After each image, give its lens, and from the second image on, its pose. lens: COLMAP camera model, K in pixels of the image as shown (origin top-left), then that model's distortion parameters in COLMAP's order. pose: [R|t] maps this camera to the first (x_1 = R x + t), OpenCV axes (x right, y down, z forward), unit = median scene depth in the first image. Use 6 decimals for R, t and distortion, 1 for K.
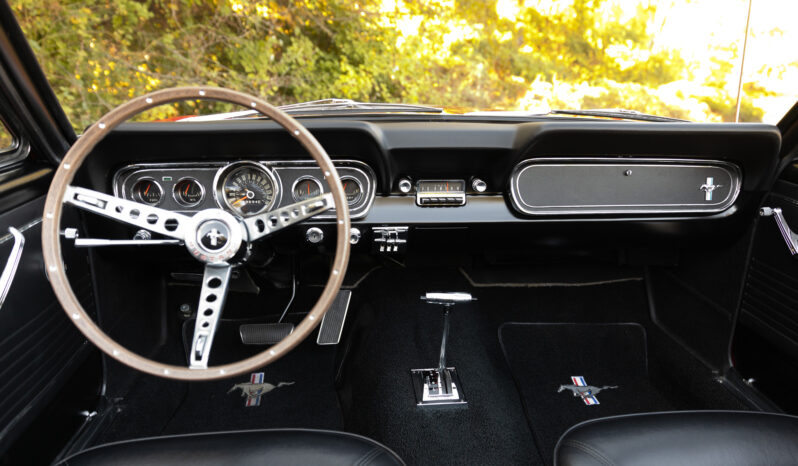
lens RADIAL K [[536.3, 0, 399.0], [0, 536.3, 233.0], [0, 0, 1]] dist [0.002629, 0.000295]
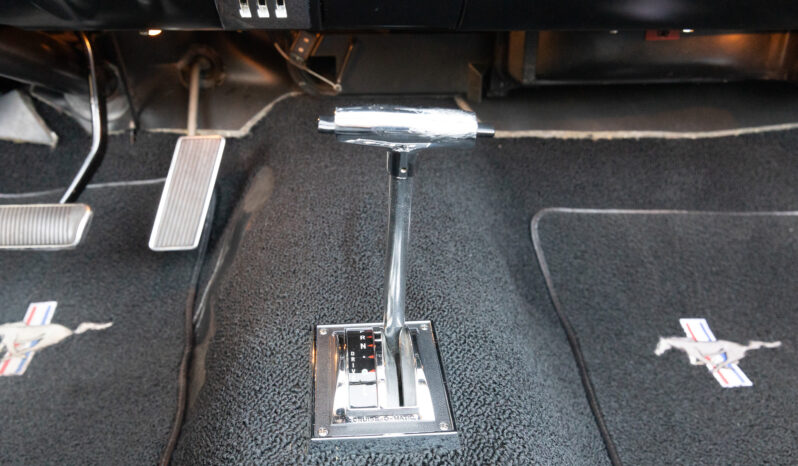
lens RADIAL K [[771.0, 0, 399.0], [0, 771.0, 233.0], [0, 0, 1]] dist [0.000511, 0.000727]
pose [[0.999553, 0.010285, 0.028084, 0.049937], [-0.015604, 0.980418, 0.196309, 0.061900], [-0.025515, -0.196659, 0.980140, 0.358997]]
